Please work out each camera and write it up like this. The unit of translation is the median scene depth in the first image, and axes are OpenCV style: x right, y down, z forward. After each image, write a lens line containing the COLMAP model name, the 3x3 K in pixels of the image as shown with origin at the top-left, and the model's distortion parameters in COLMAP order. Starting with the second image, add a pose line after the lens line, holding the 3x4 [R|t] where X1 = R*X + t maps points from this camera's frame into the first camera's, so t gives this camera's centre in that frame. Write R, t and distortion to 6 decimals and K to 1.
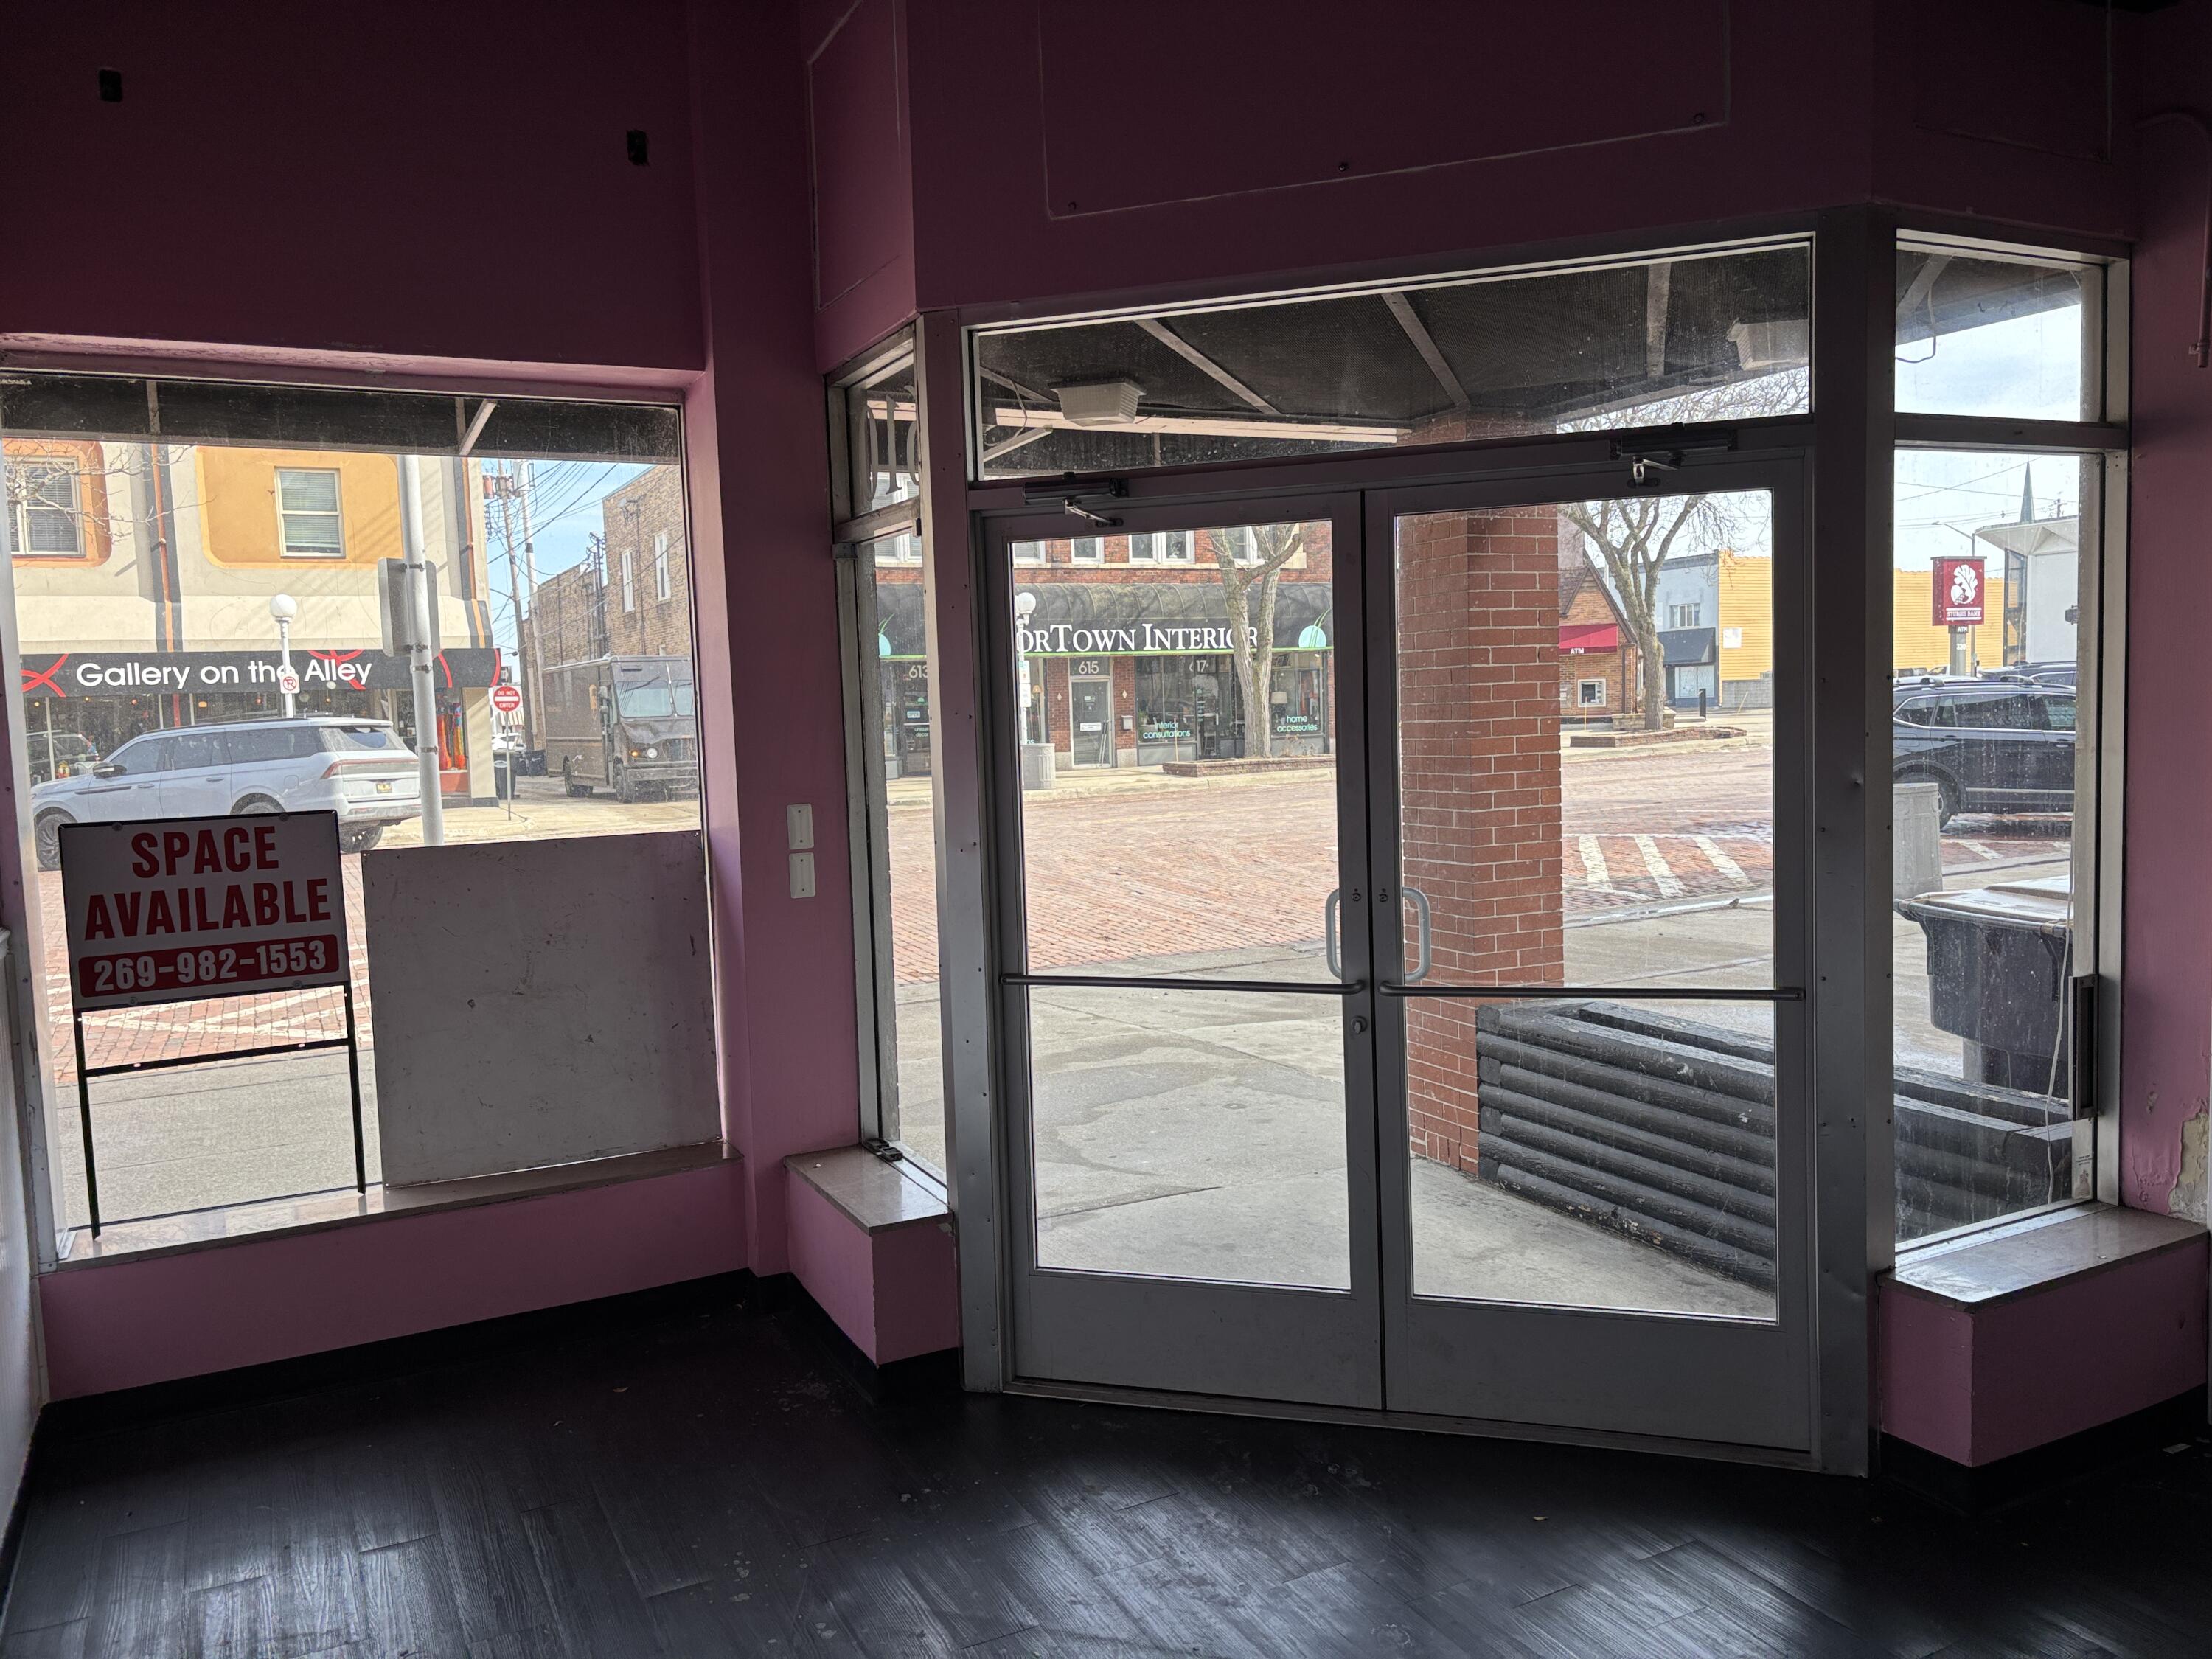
lens RADIAL K [[1652.4, 0, 1113.3], [0, 1652.4, 839.5], [0, 0, 1]] dist [0.028325, -0.030314]
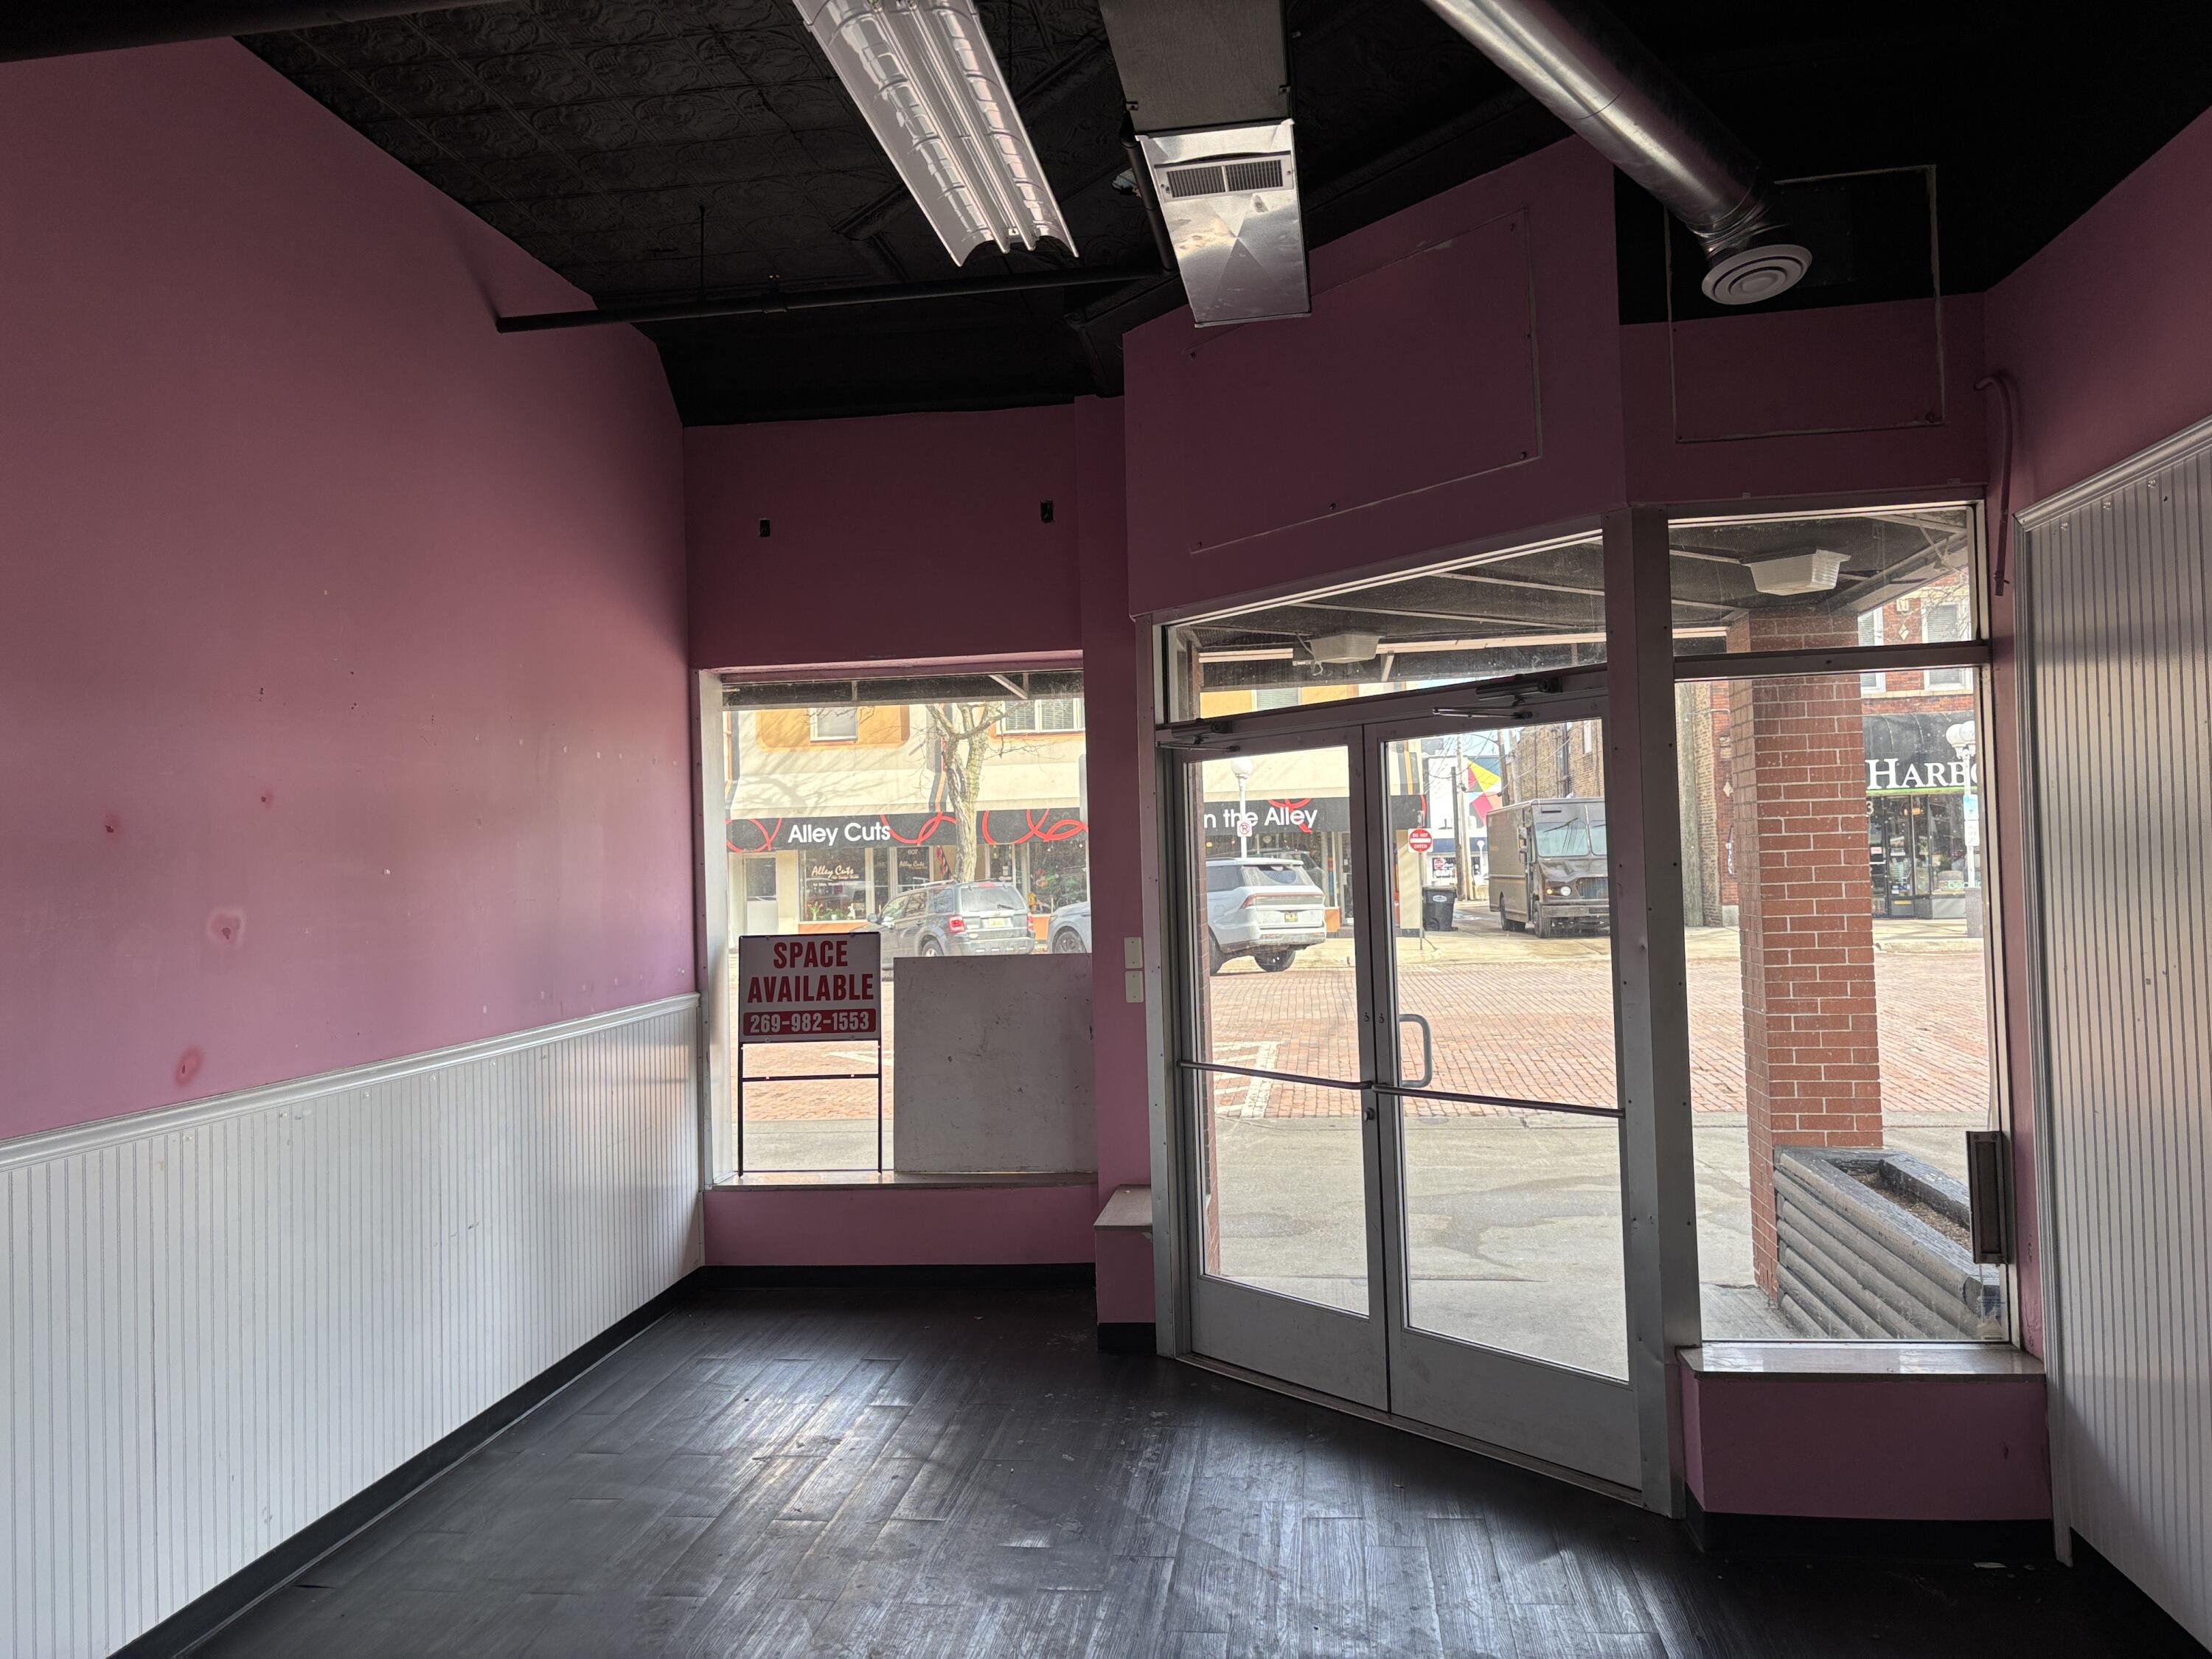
lens RADIAL K [[1652.4, 0, 1110.4], [0, 1652.4, 829.8], [0, 0, 1]] dist [0.028325, -0.030314]
pose [[0.826322, -0.004254, -0.563182, 0.645243], [-0.044838, 0.996301, -0.073313, -0.009110], [0.561410, 0.085832, 0.823075, -0.220025]]
